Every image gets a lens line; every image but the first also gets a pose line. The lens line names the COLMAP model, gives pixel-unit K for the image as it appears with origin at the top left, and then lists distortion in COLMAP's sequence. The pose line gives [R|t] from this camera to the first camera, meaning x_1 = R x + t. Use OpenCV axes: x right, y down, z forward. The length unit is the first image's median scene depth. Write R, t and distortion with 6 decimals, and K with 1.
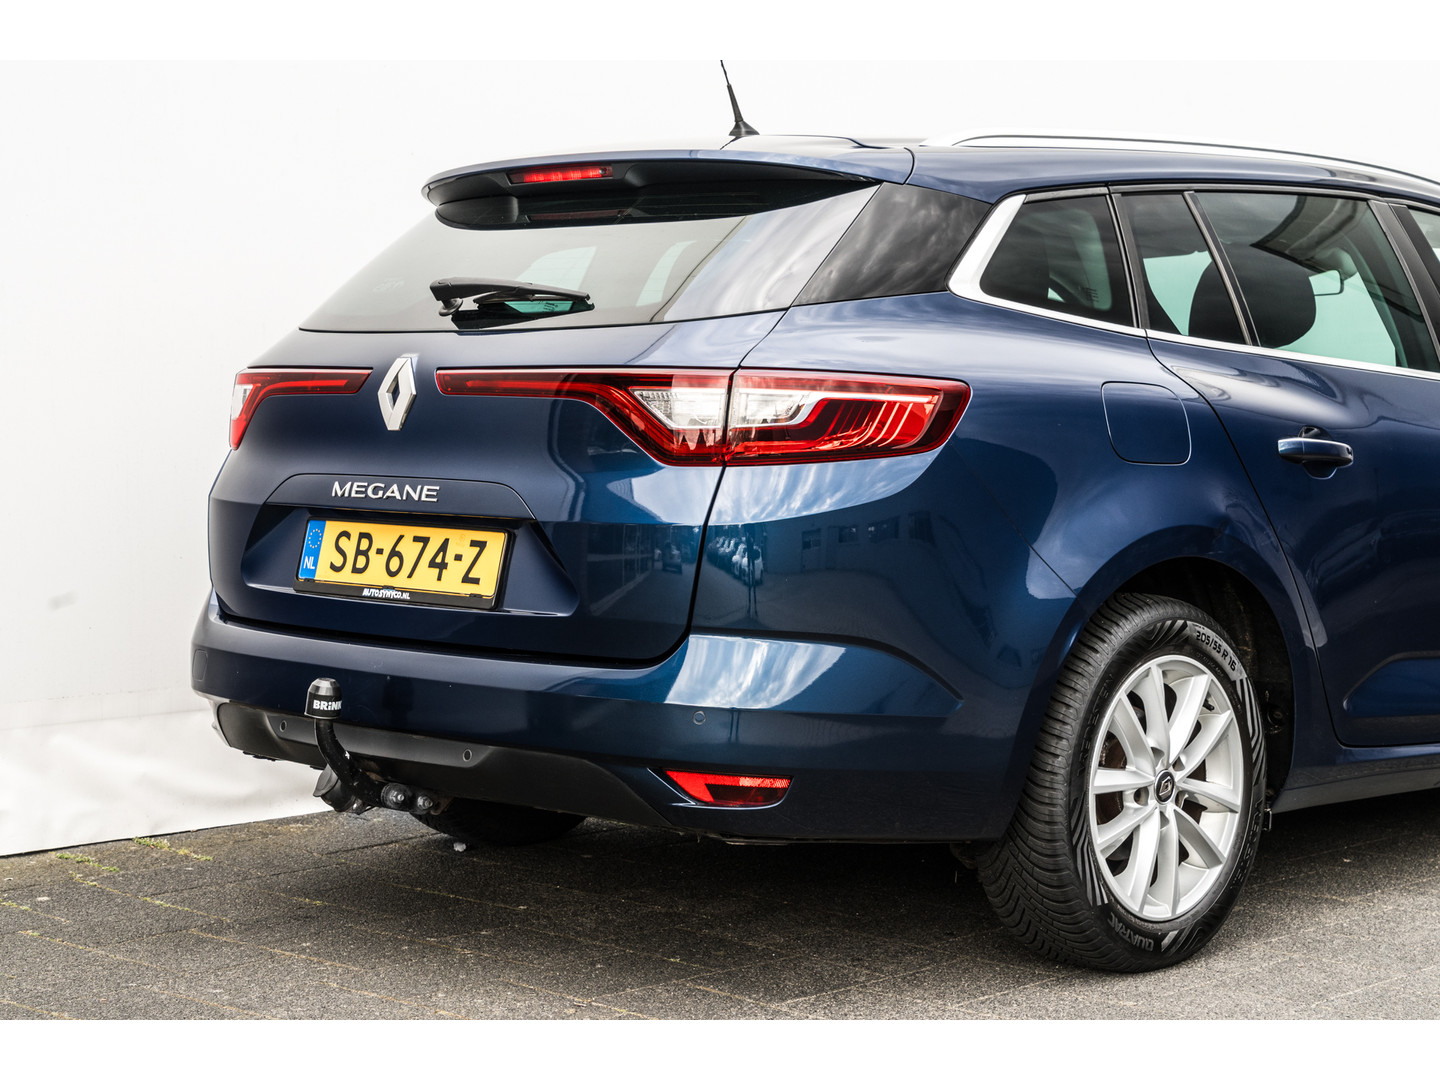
lens RADIAL K [[2592.3, 0, 720.0], [0, 2592.3, 540.0], [0, 0, 1]] dist [0.025181, 0.021198]
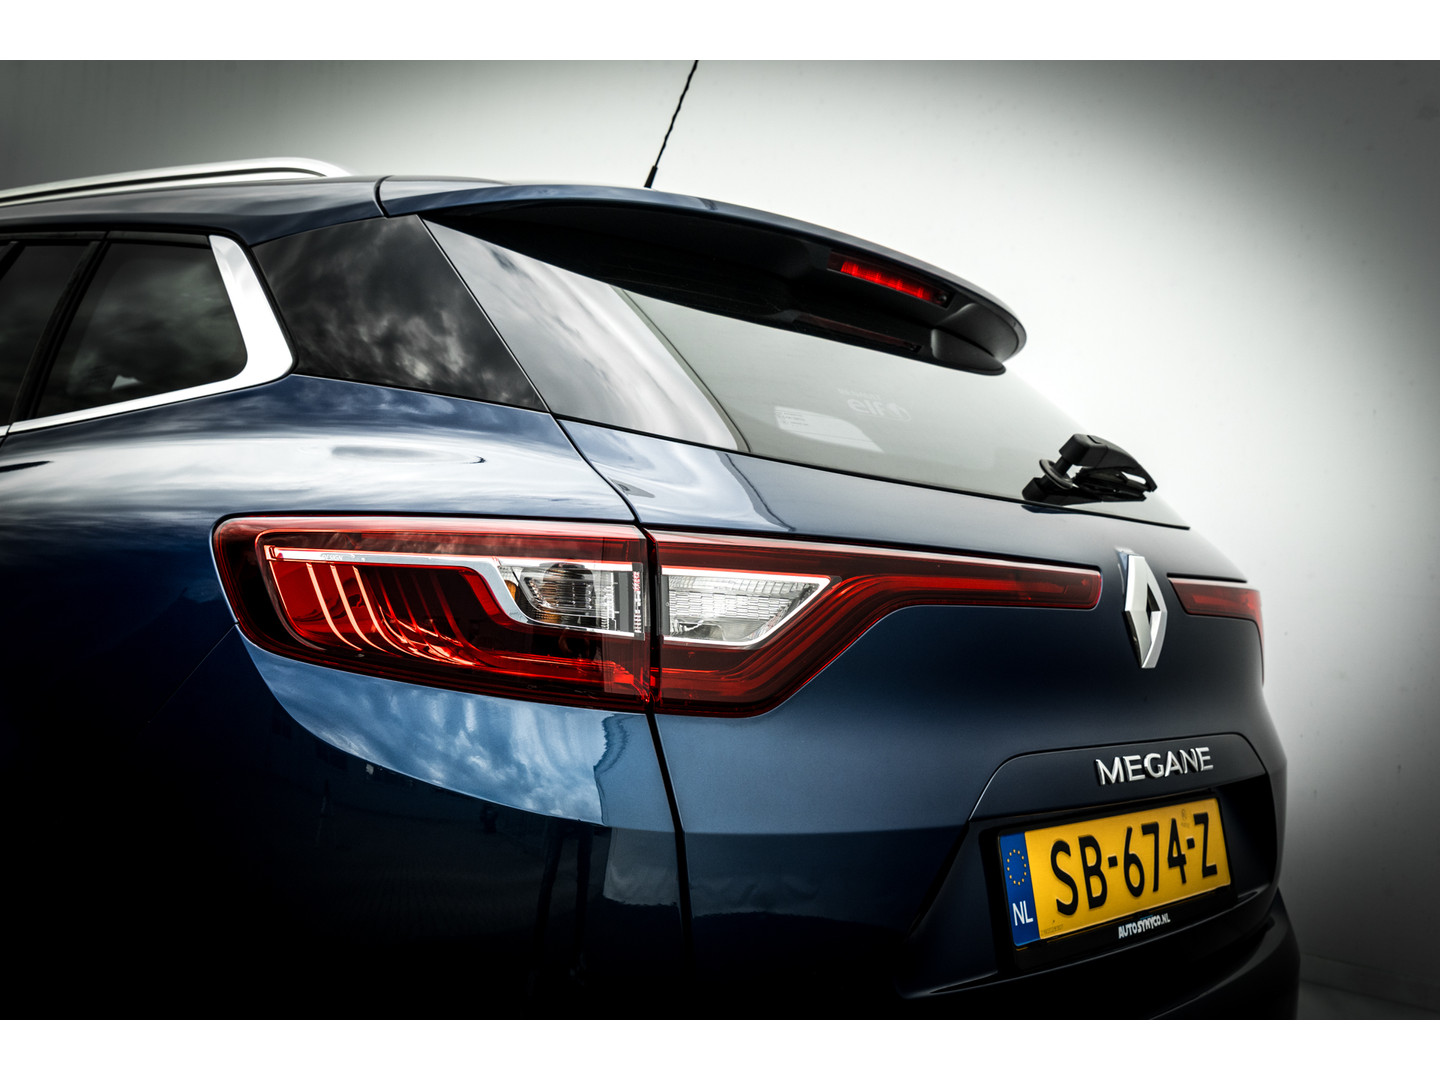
lens RADIAL K [[1508.9, 0, 740.7], [0, 1508.9, 507.7], [0, 0, 1]] dist [-0.018321, -0.015651]
pose [[-0.082166, 0.027802, 0.996231, -0.491298], [-0.016519, 0.999436, -0.029254, -0.069359], [-0.996482, -0.018860, -0.081661, 1.127067]]
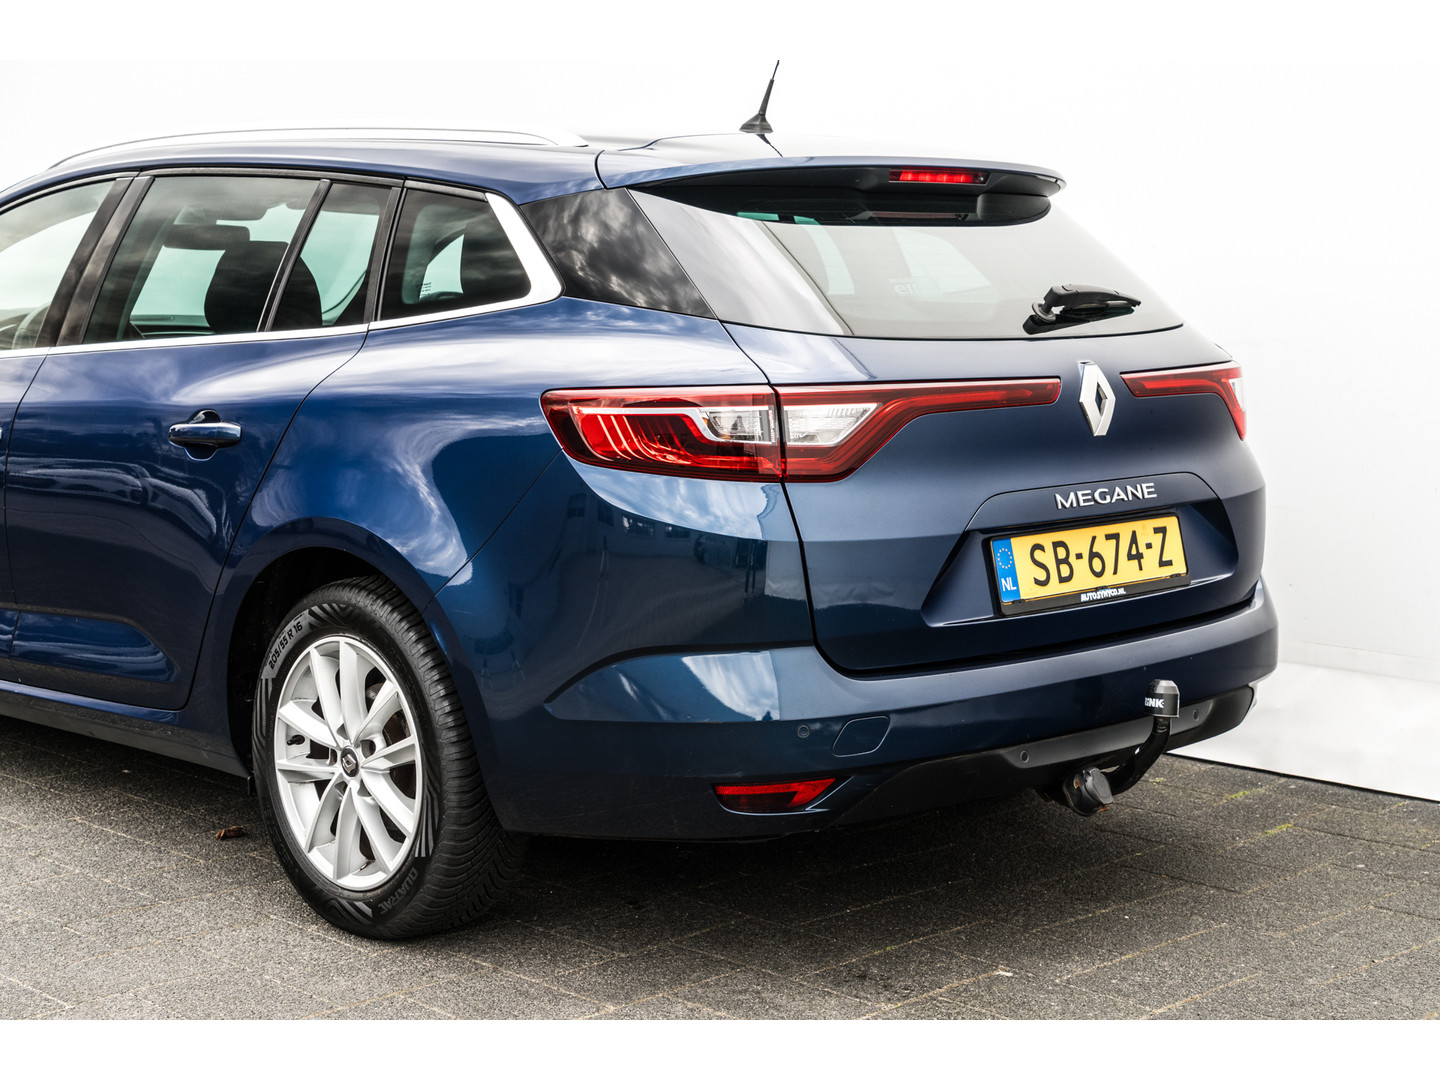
lens RADIAL K [[2292.2, 0, 720.0], [0, 2292.2, 540.0], [0, 0, 1]] dist [-0.048165, -0.025025]
pose [[0.027180, -0.132674, 0.990787, -1.029376], [0.055011, 0.989850, 0.131040, -0.127978], [-0.998116, 0.050943, 0.034202, 1.115608]]
